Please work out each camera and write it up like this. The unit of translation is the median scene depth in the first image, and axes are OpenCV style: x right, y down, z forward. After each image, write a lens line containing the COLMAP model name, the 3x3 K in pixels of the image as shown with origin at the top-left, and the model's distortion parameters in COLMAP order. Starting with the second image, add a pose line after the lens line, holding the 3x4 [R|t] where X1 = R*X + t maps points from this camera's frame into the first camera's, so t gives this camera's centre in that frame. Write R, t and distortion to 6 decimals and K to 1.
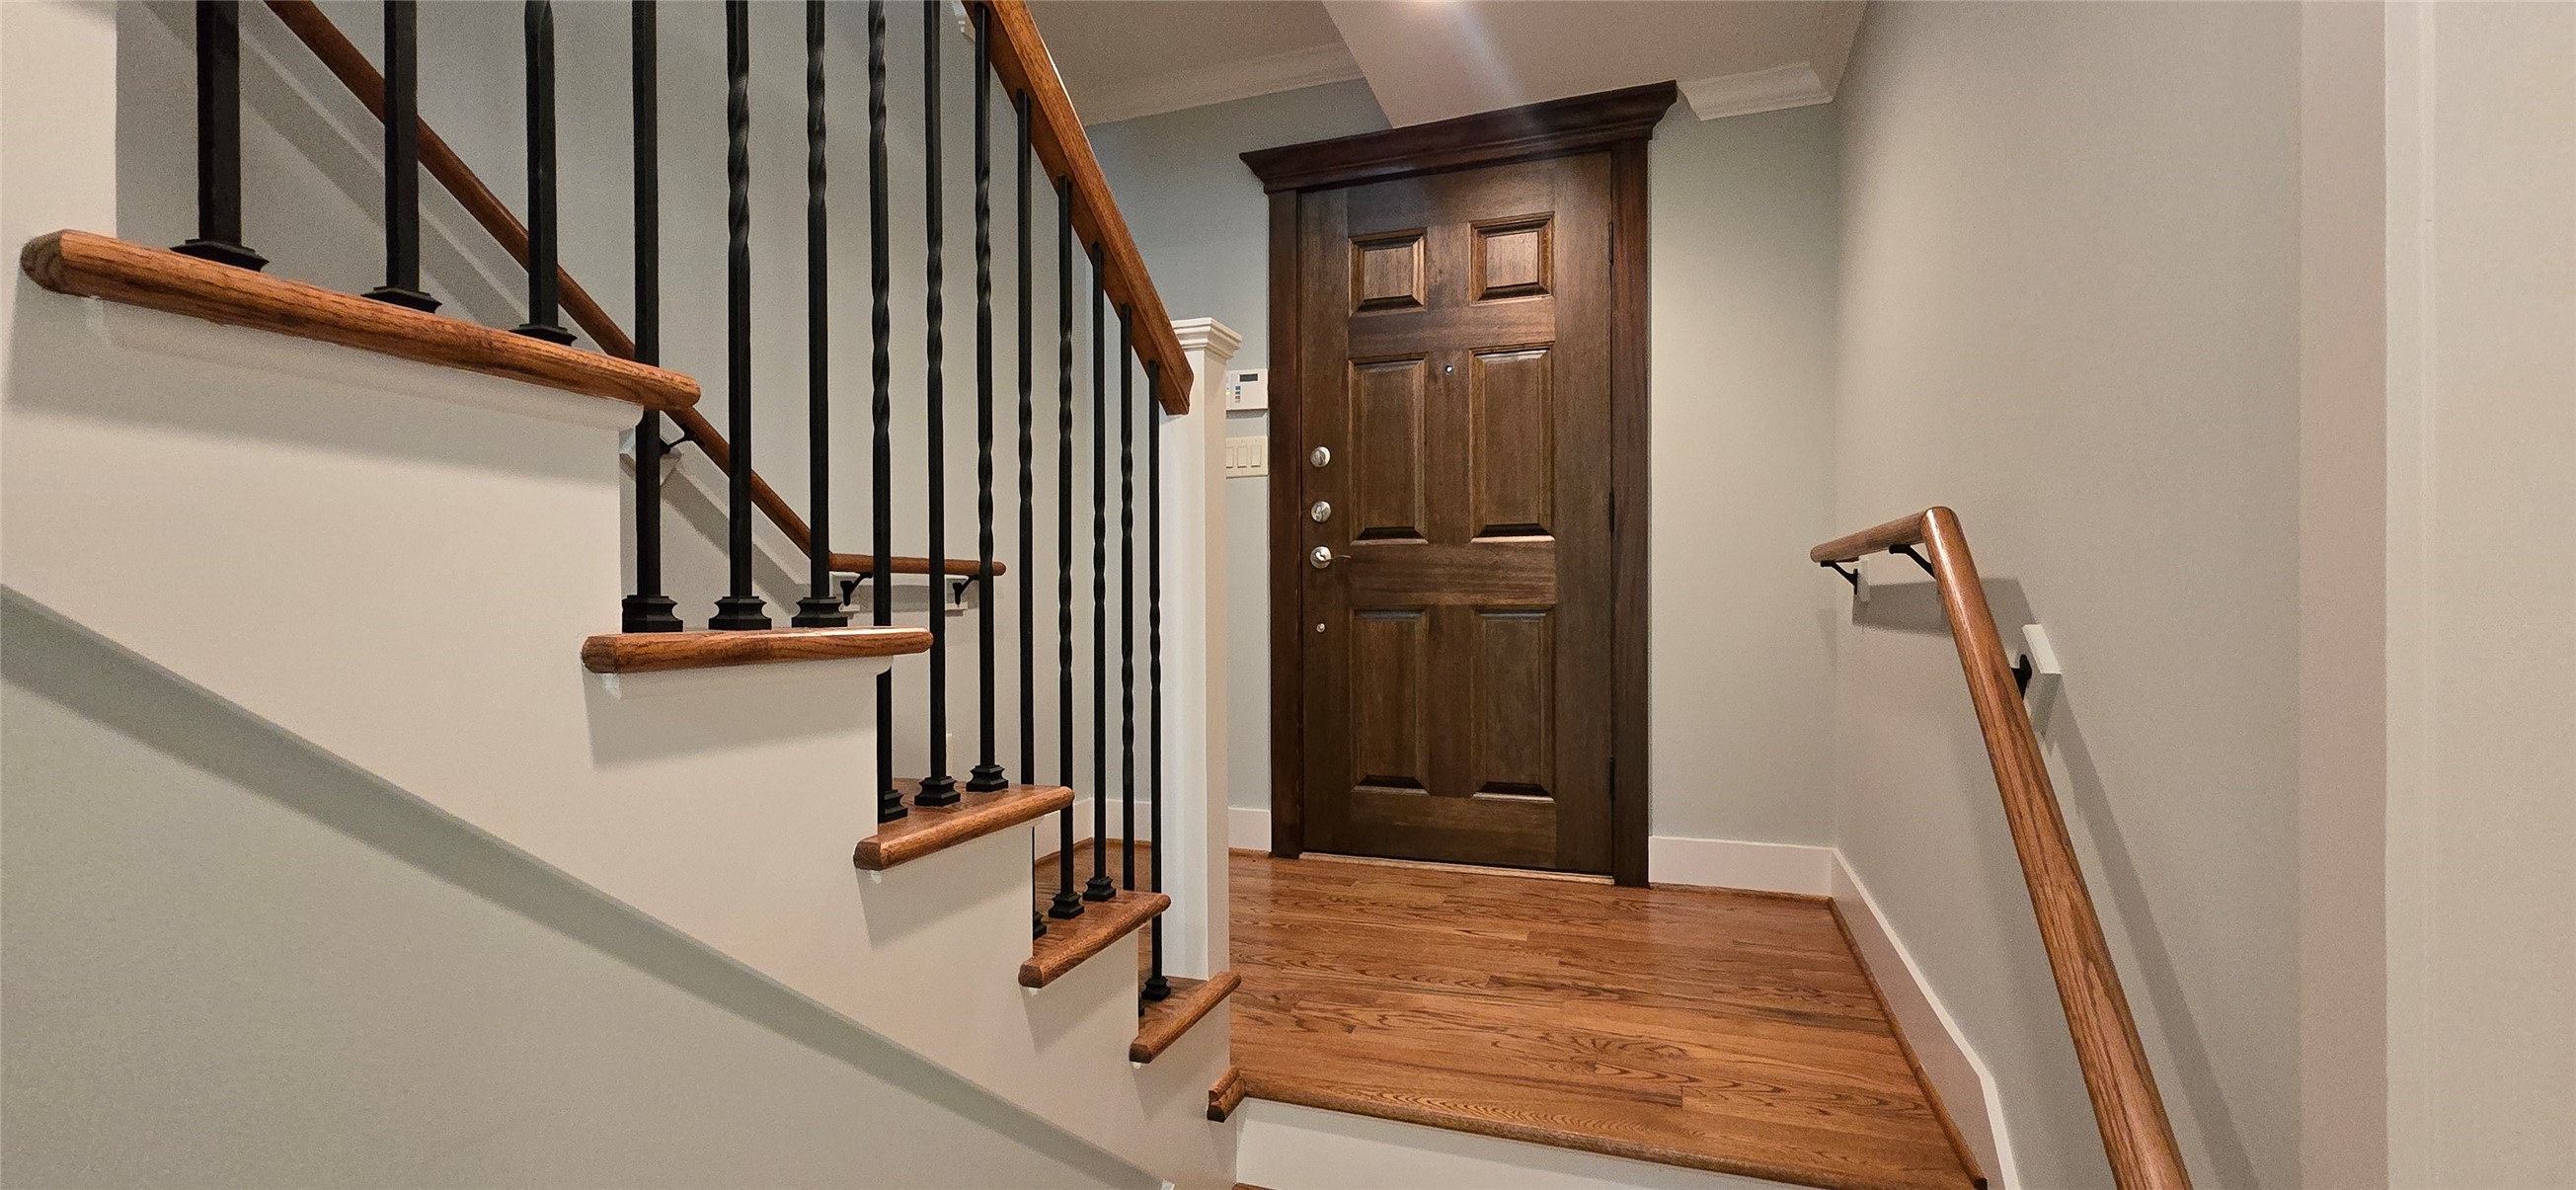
lens RADIAL K [[1063.9, 0, 1297.6], [0, 1063.9, 605.5], [0, 0, 1]] dist [0.001838, -0.000015]
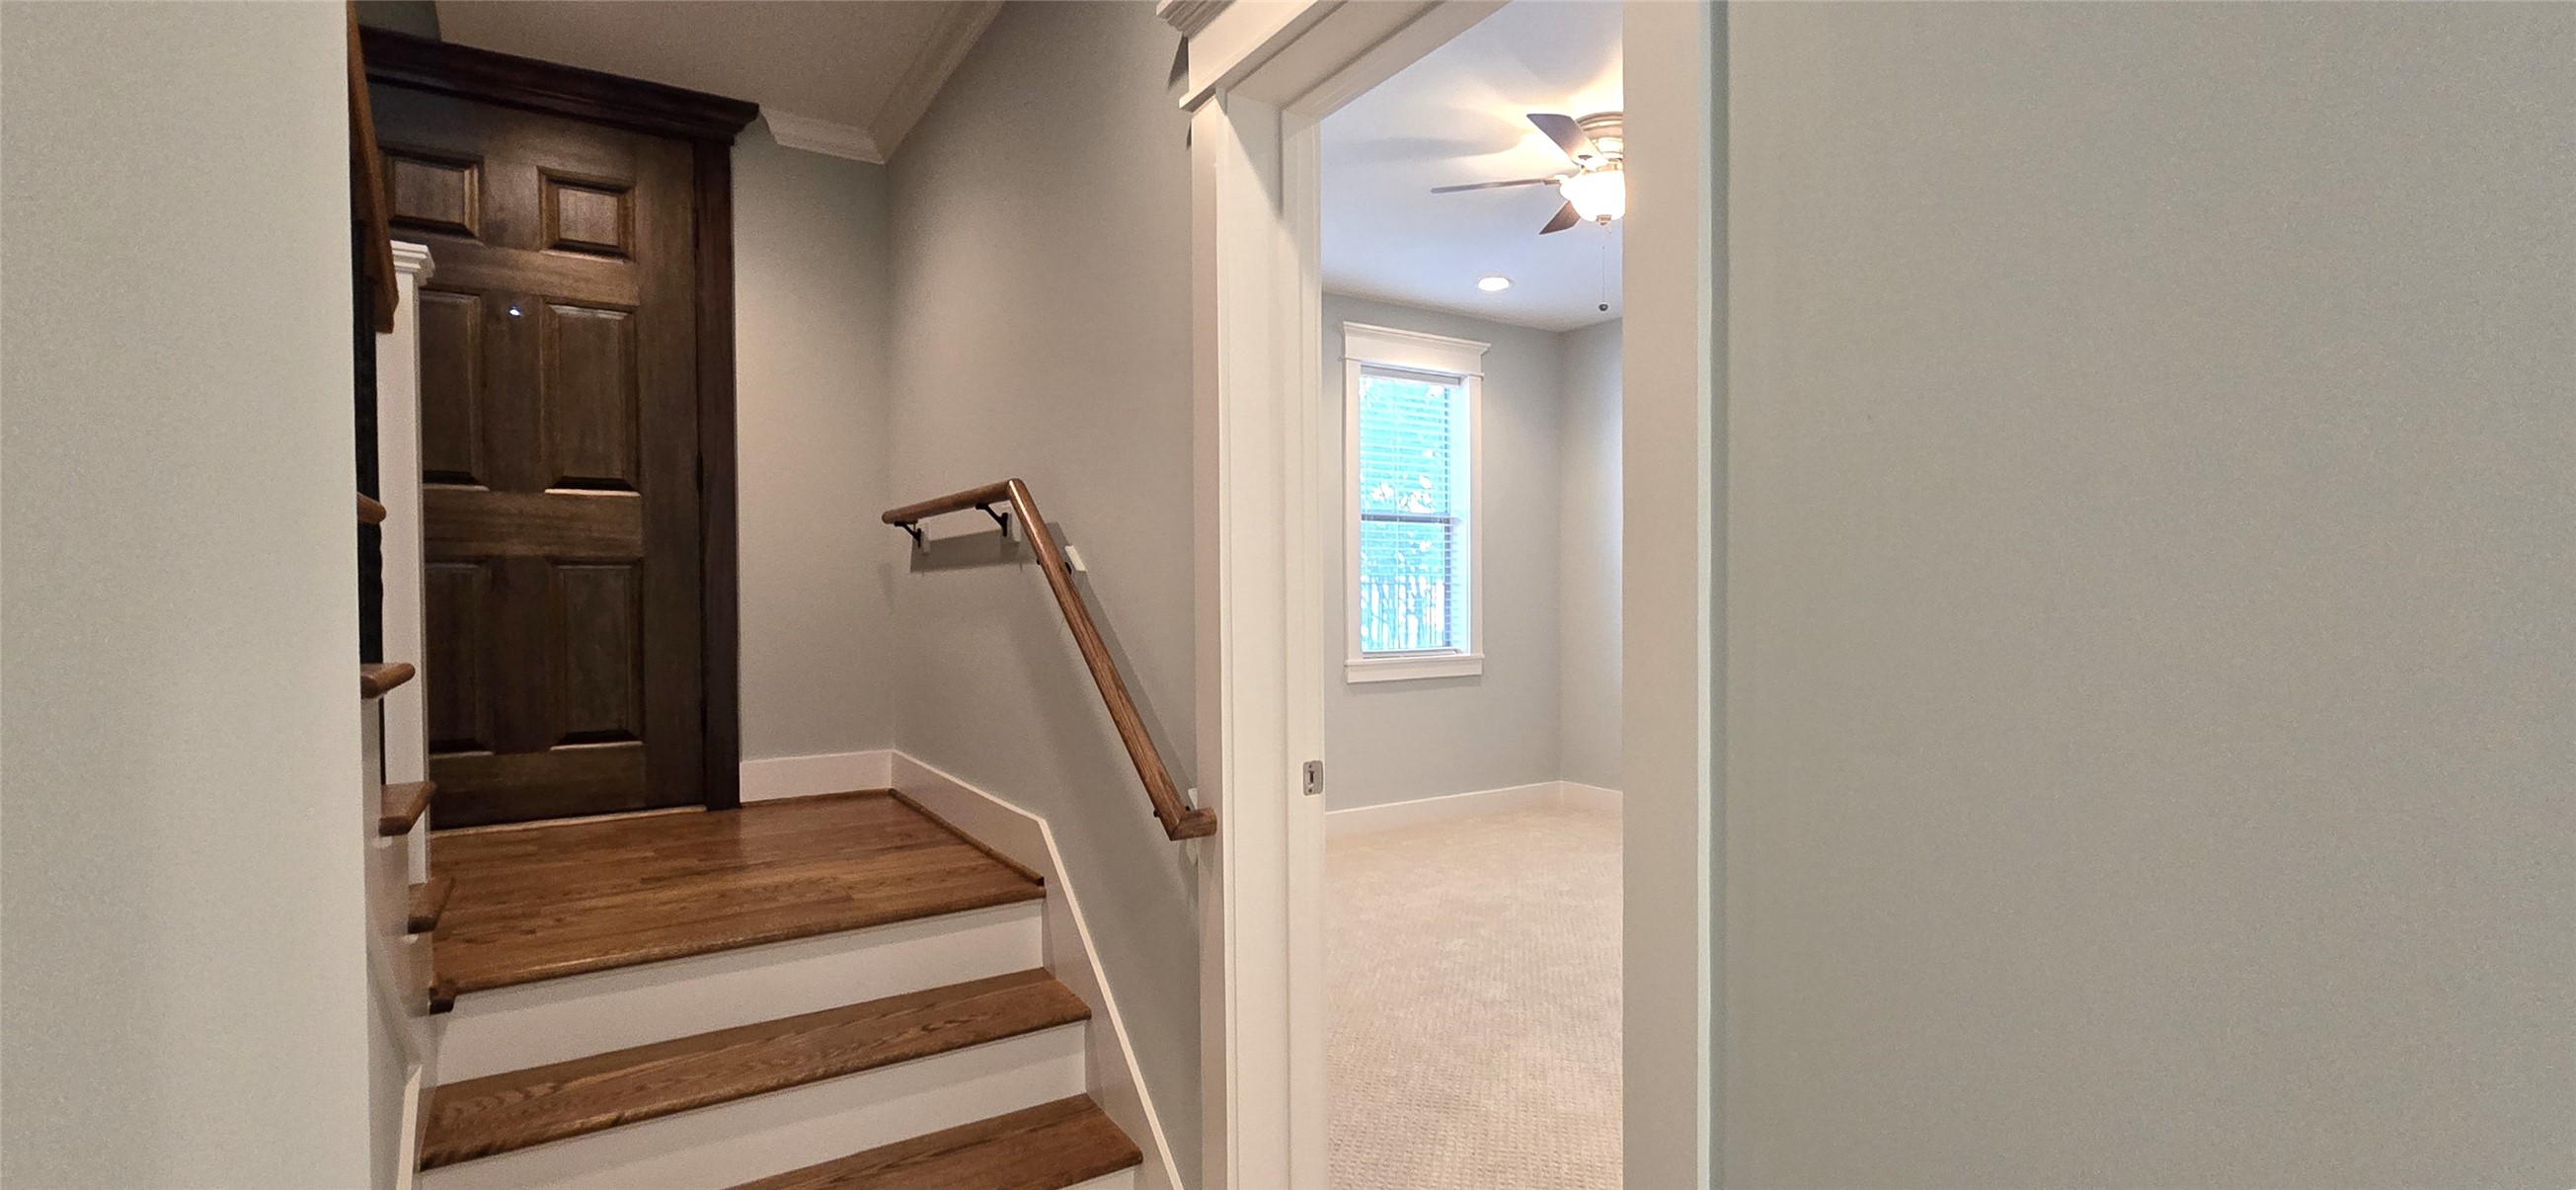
lens RADIAL K [[1063.9, 0, 1297.6], [0, 1063.9, 605.5], [0, 0, 1]] dist [0.001838, -0.000015]
pose [[0.611722, -0.015967, 0.790912, -0.197340], [0.008245, 0.999871, 0.013809, 0.038130], [-0.791030, -0.001926, 0.611774, -0.161250]]
